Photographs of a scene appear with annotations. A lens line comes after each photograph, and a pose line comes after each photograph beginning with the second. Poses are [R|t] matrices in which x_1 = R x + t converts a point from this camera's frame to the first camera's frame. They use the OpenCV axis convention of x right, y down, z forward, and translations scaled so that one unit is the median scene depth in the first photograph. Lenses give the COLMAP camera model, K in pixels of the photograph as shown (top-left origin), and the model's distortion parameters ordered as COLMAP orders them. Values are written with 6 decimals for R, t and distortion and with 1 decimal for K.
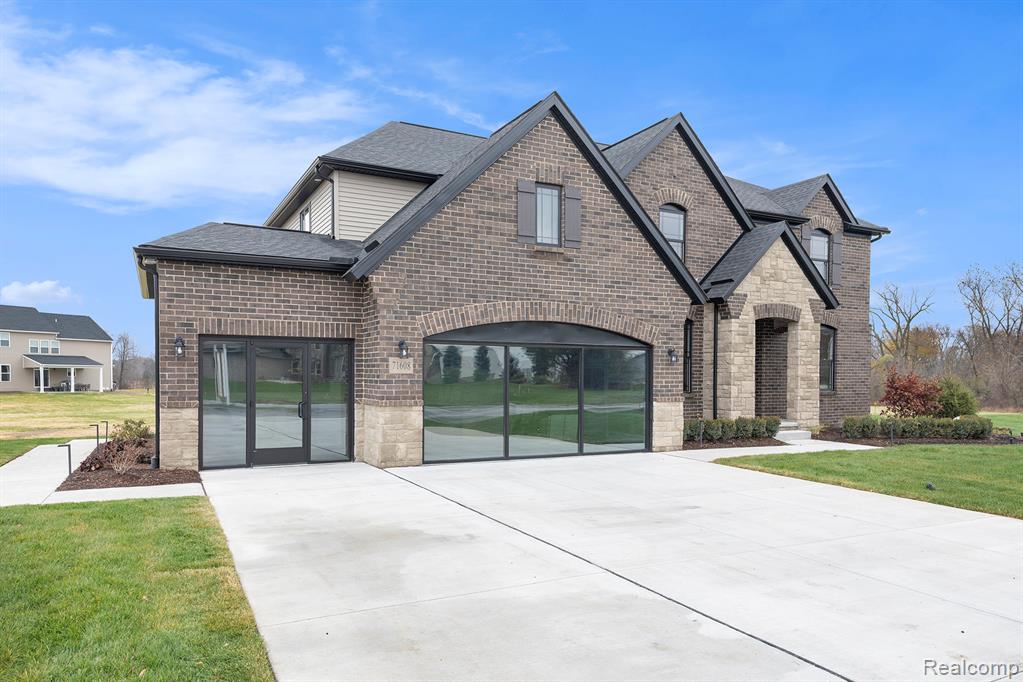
lens RADIAL K [[689.7, 0, 510.7], [0, 689.7, 338.1], [0, 0, 1]] dist [0.006355, 0.000285]
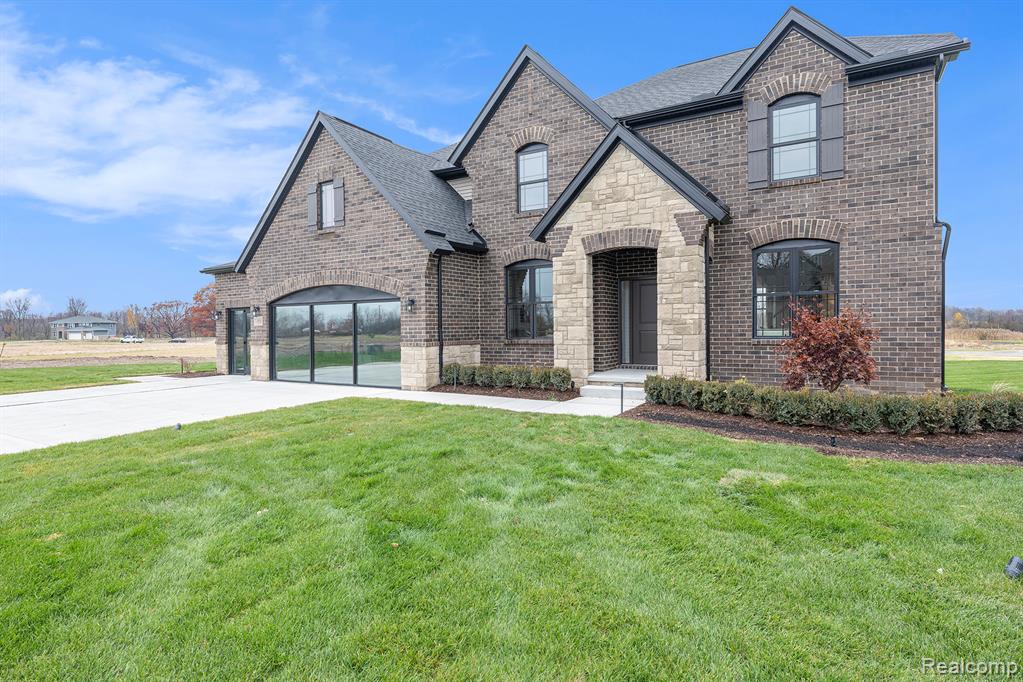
lens RADIAL K [[570.8, 0, 509.7], [0, 570.8, 341.3], [0, 0, 1]] dist [-0.013027, 0.001175]
pose [[0.510151, 0.007693, -0.860050, 1.086762], [0.059574, 0.997242, 0.044257, 0.051827], [0.858019, -0.073815, 0.508286, 0.660526]]
